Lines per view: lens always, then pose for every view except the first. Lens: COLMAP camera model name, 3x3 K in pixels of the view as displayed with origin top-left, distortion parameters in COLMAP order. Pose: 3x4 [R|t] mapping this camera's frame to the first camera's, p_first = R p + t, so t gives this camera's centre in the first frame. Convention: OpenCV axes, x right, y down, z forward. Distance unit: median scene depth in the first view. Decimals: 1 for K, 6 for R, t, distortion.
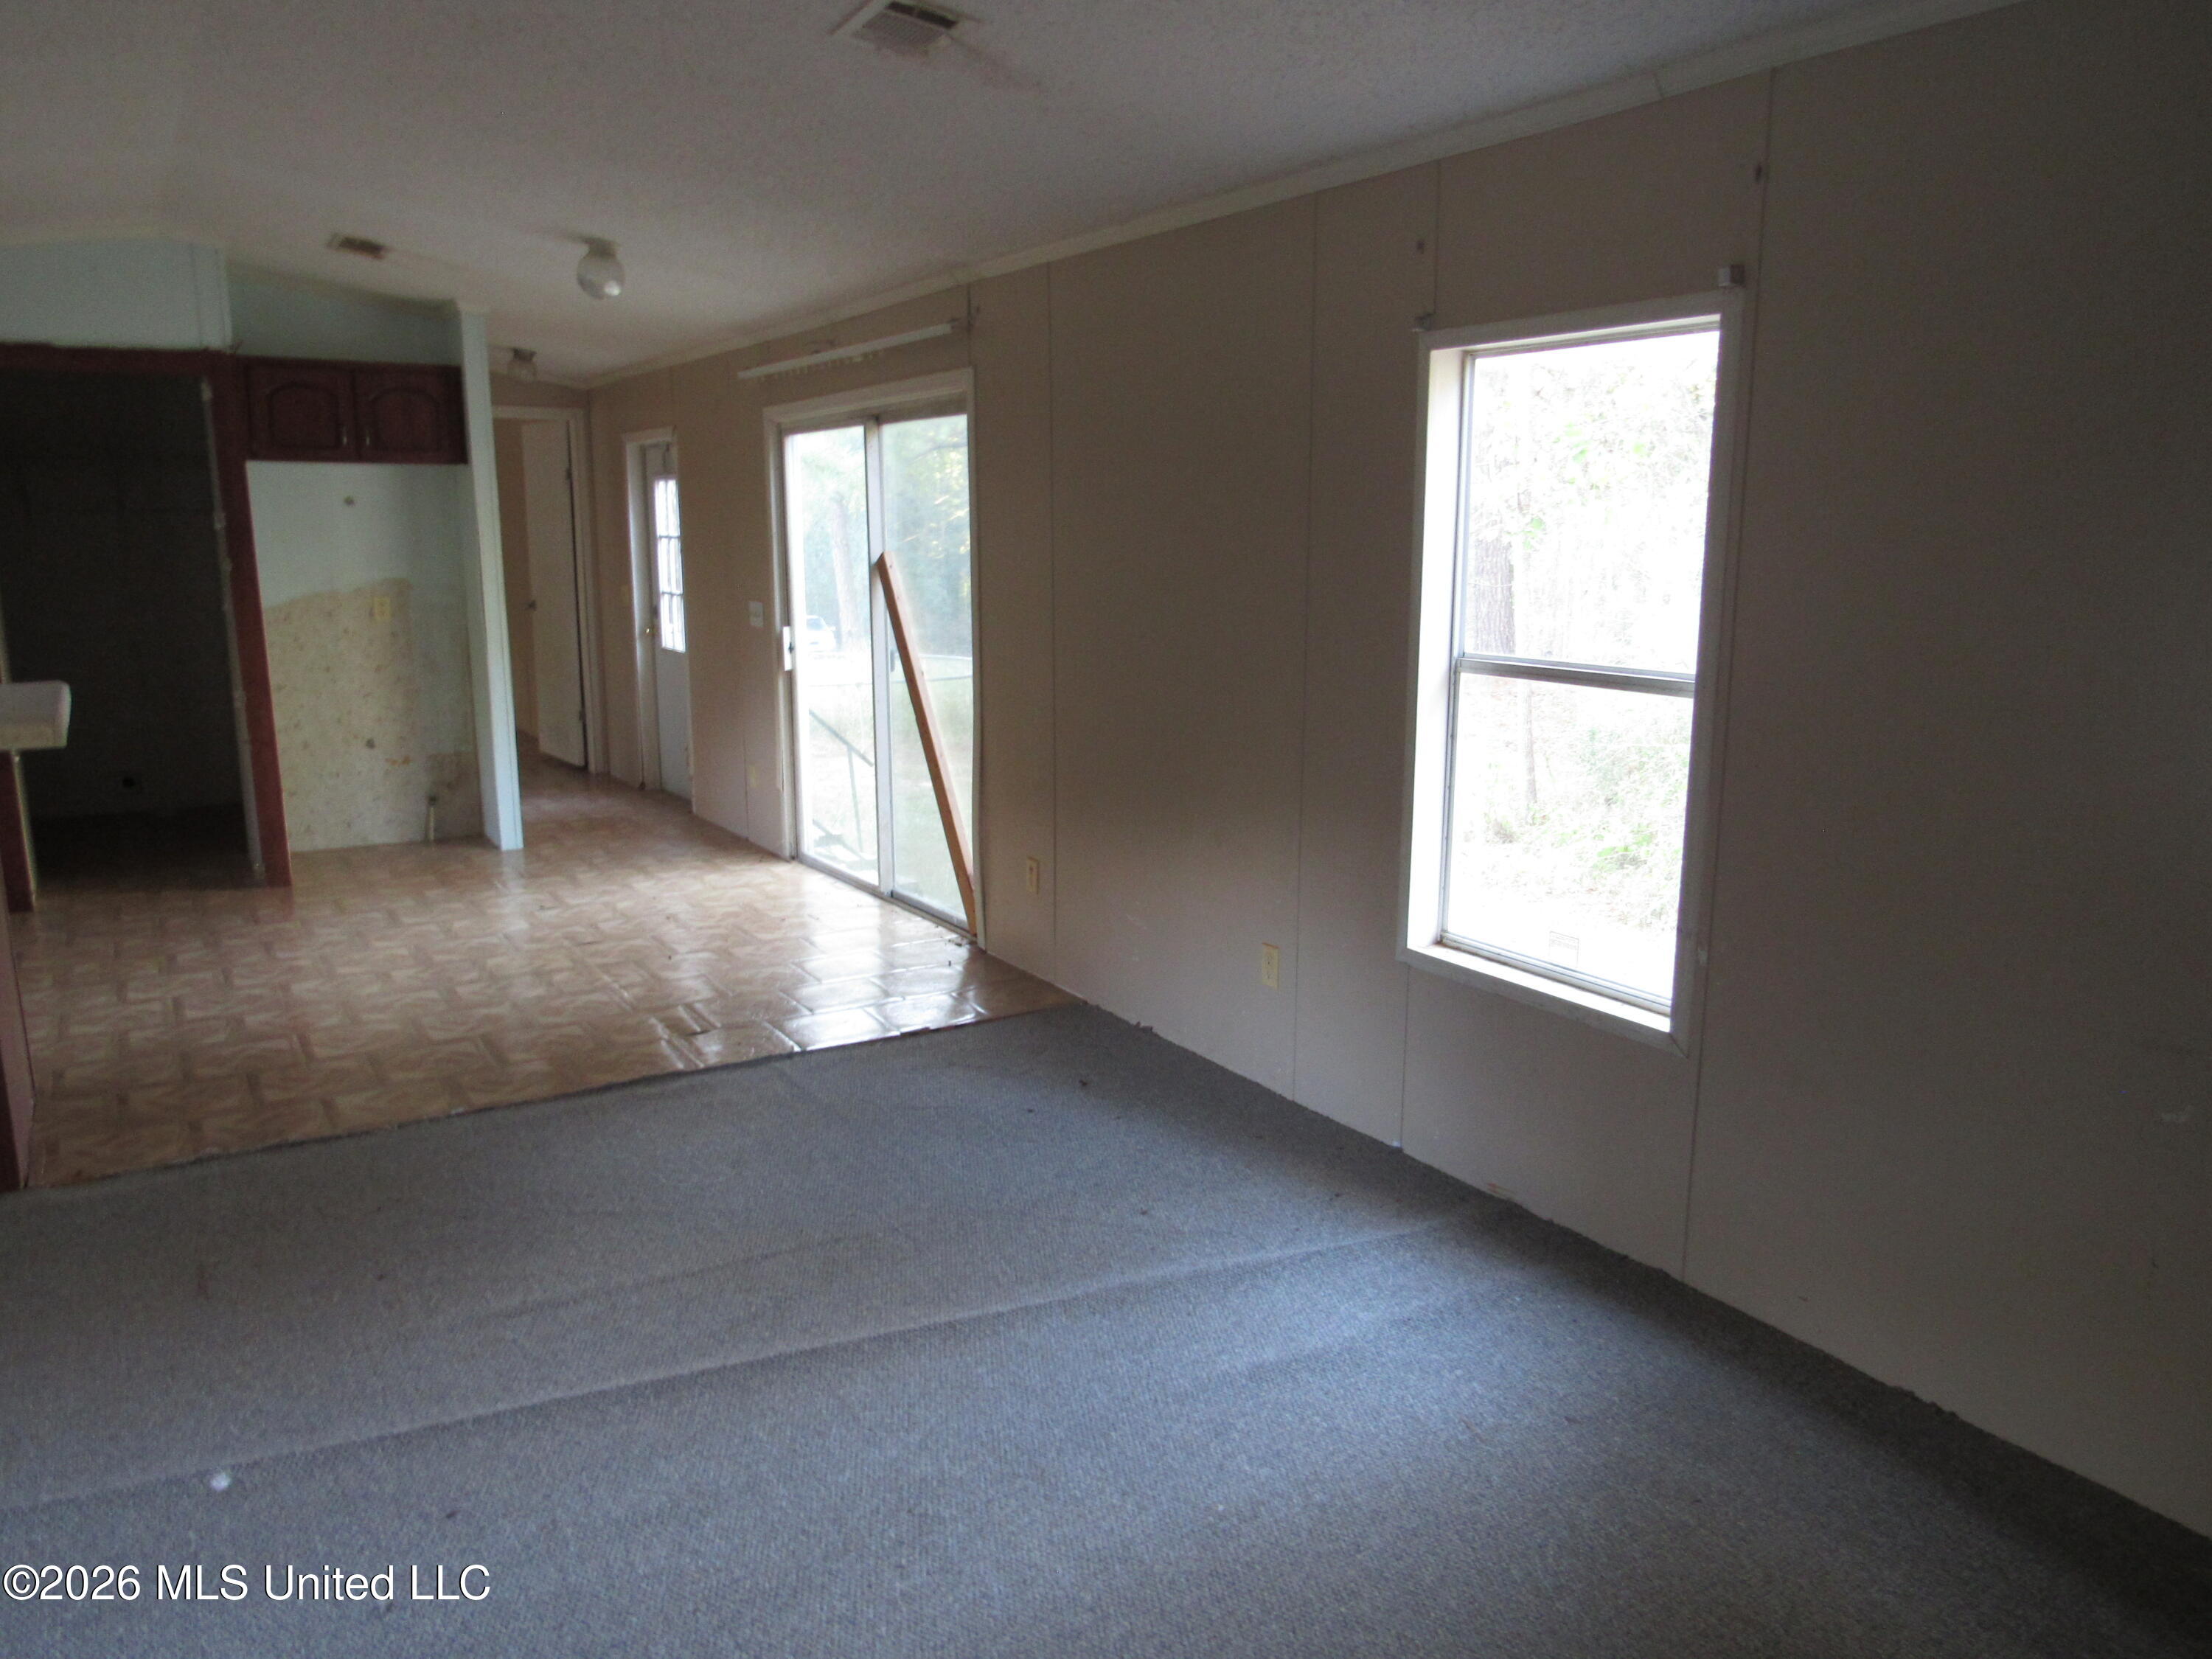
lens RADIAL K [[1573.5, 0, 1101.5], [0, 1573.5, 818.4], [0, 0, 1]] dist [-0.044270, 0.021400]
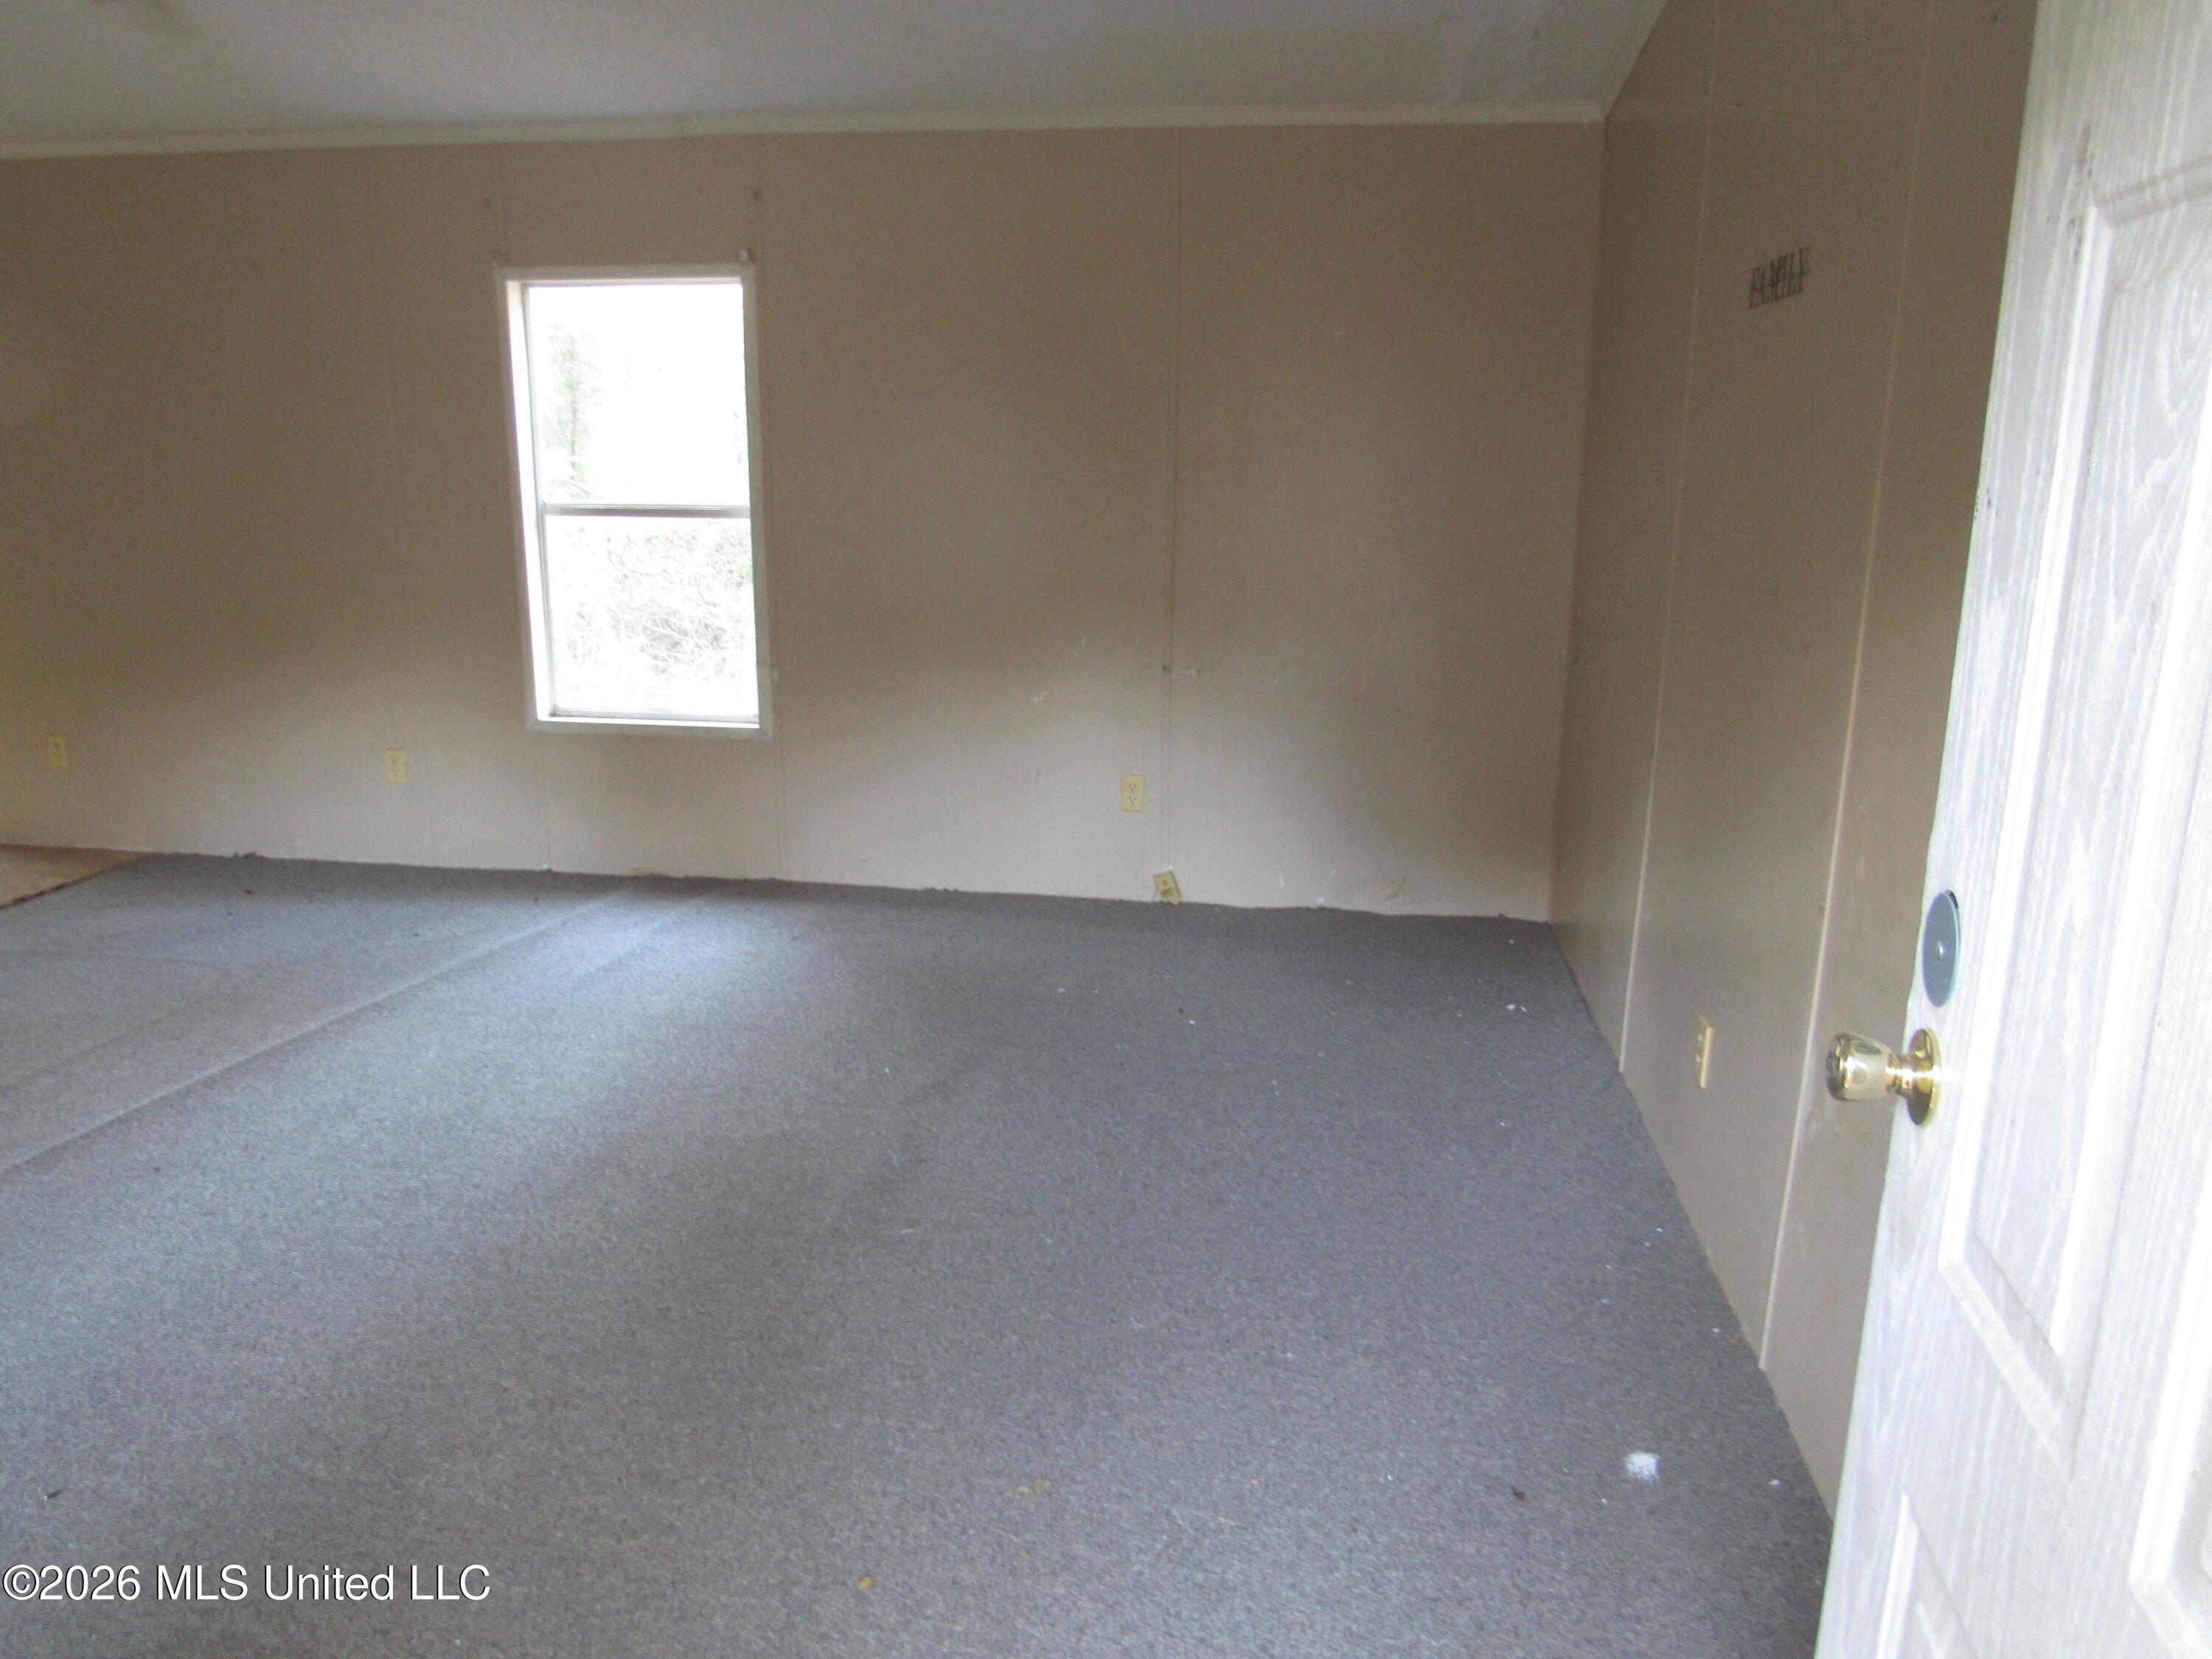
lens RADIAL K [[1573.5, 0, 1108.3], [0, 1573.5, 830.6], [0, 0, 1]] dist [-0.044270, 0.021400]
pose [[0.642075, -0.173193, 0.746822, -0.474216], [0.128567, 0.984677, 0.117818, 0.072394], [-0.755784, 0.020368, 0.654504, -0.247803]]
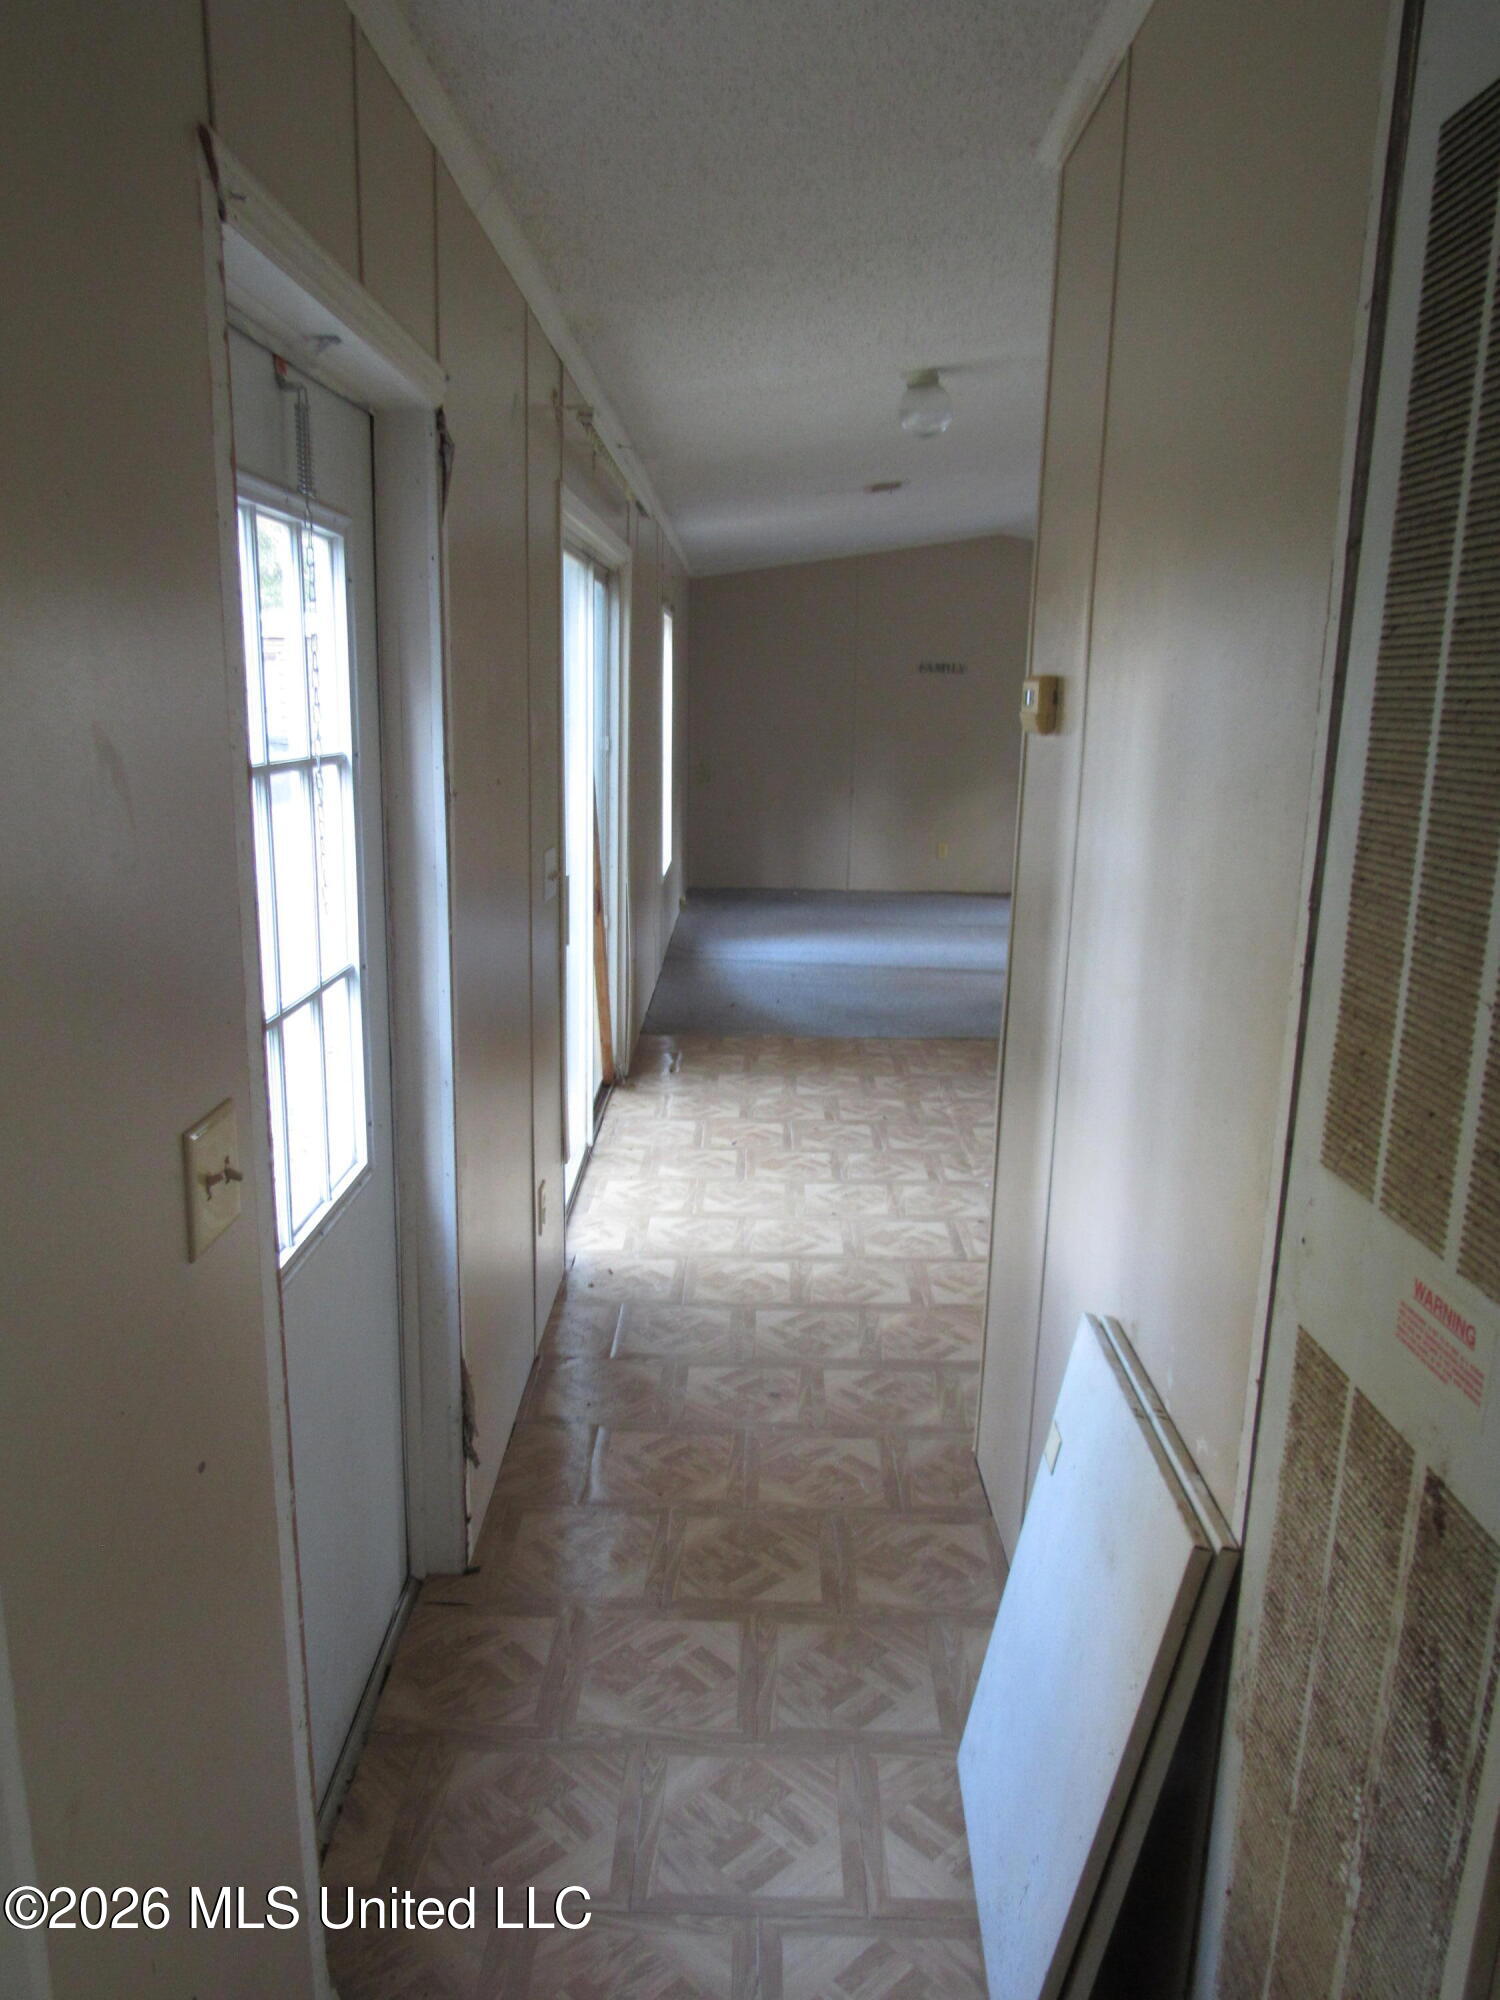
lens RADIAL K [[1422.7, 0, 756.8], [0, 1422.7, 1016.7], [0, 0, 1]] dist [-0.044270, 0.021400]
pose [[-0.843049, -0.135430, 0.520506, -0.909251], [0.083603, 0.923017, 0.375567, -0.443633], [-0.531299, 0.360137, -0.766826, 2.311315]]
